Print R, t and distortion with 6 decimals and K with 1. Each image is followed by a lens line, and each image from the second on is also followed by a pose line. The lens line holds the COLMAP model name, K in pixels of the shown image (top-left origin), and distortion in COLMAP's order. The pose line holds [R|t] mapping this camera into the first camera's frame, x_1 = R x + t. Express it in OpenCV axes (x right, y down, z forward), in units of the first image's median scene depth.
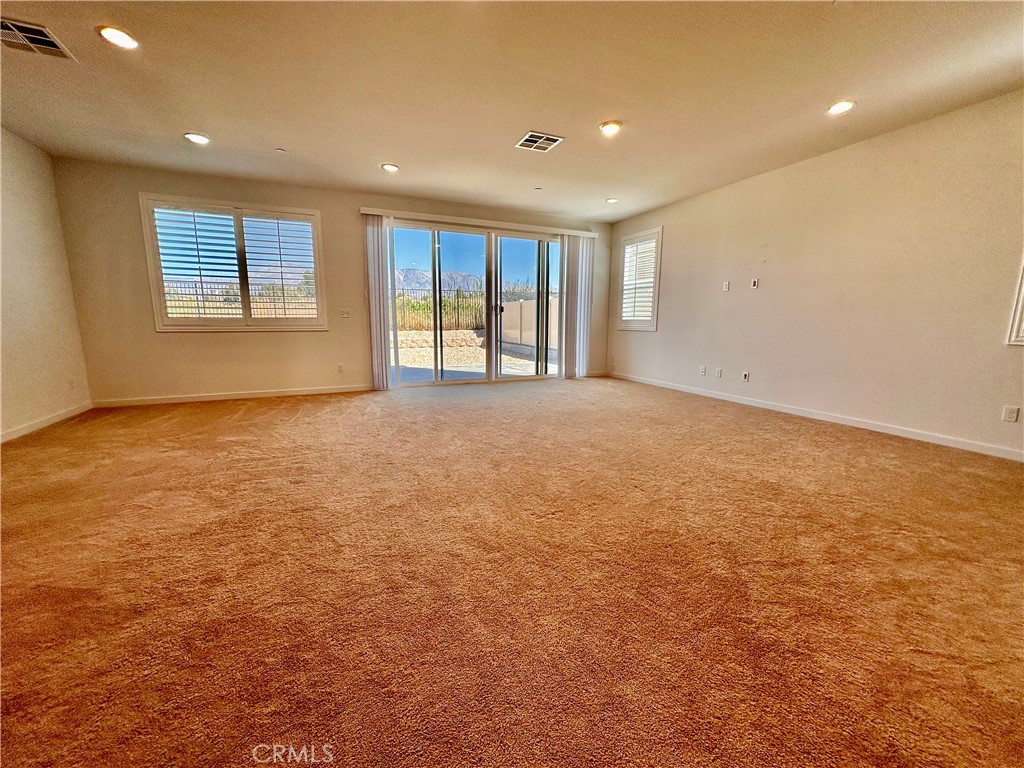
lens RADIAL K [[407.8, 0, 507.1], [0, 407.8, 385.5], [0, 0, 1]] dist [-0.001102, 0.000378]
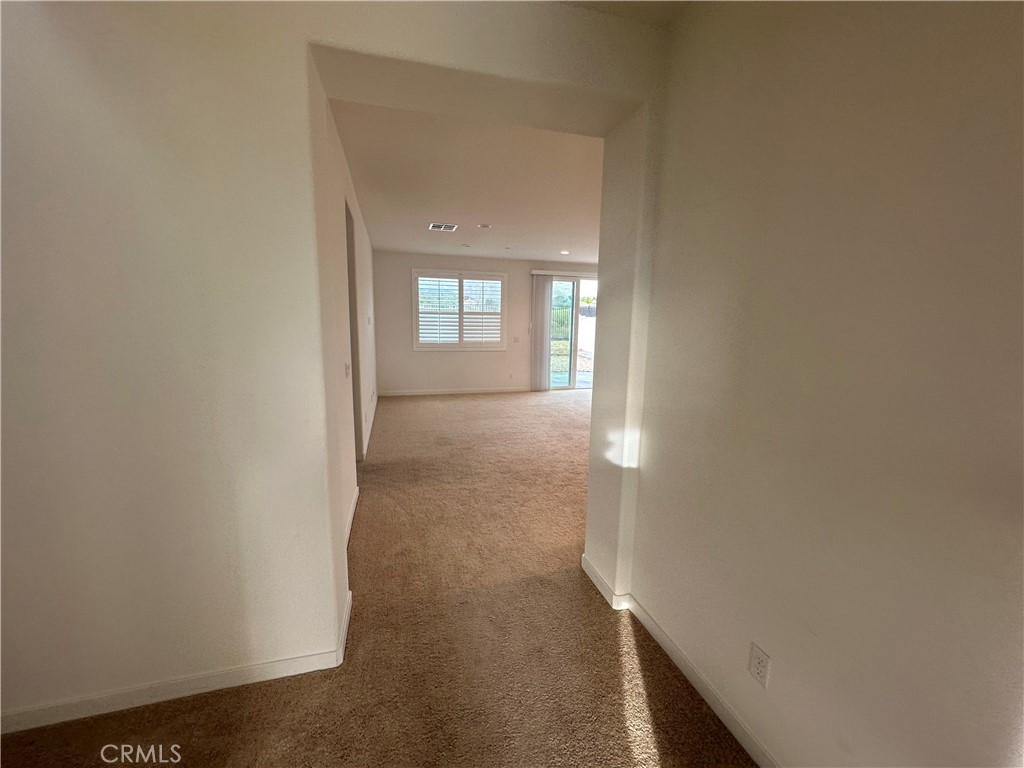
lens RADIAL K [[407.8, 0, 508.5], [0, 407.8, 386.8], [0, 0, 1]] dist [-0.001102, 0.000378]
pose [[0.991447, 0.024336, -0.128218, -0.252870], [-0.025816, 0.999618, -0.009894, 0.014143], [0.127928, 0.013120, 0.991697, -0.536121]]
